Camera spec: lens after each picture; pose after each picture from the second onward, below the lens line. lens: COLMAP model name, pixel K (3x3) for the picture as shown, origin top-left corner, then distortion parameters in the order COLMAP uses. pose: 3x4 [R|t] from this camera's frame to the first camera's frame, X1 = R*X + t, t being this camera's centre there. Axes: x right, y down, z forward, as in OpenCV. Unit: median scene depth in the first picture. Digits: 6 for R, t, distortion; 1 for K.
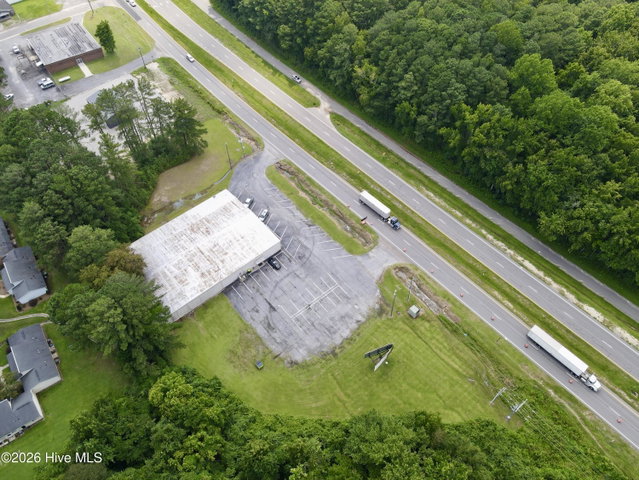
lens RADIAL K [[471.4, 0, 320.5], [0, 471.4, 237.1], [0, 0, 1]] dist [0.021070, -0.004412]
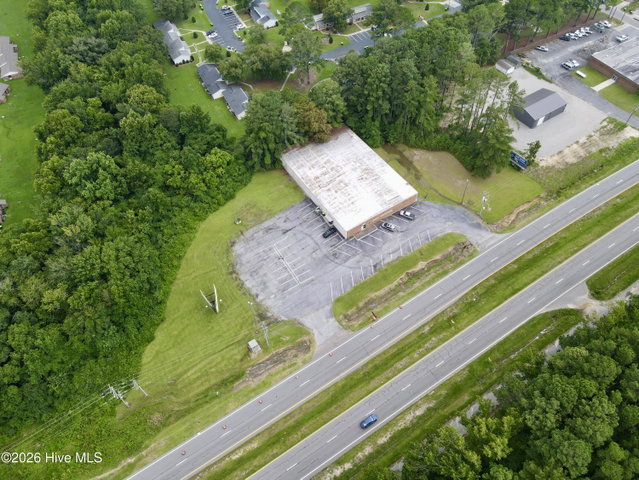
lens RADIAL K [[471.4, 0, 320.5], [0, 471.4, 237.1], [0, 0, 1]] dist [0.021070, -0.004412]
pose [[-0.155911, 0.784840, -0.599764, 0.543328], [-0.754591, 0.297181, 0.585044, -0.541208], [0.637405, 0.543792, 0.545899, 0.405335]]
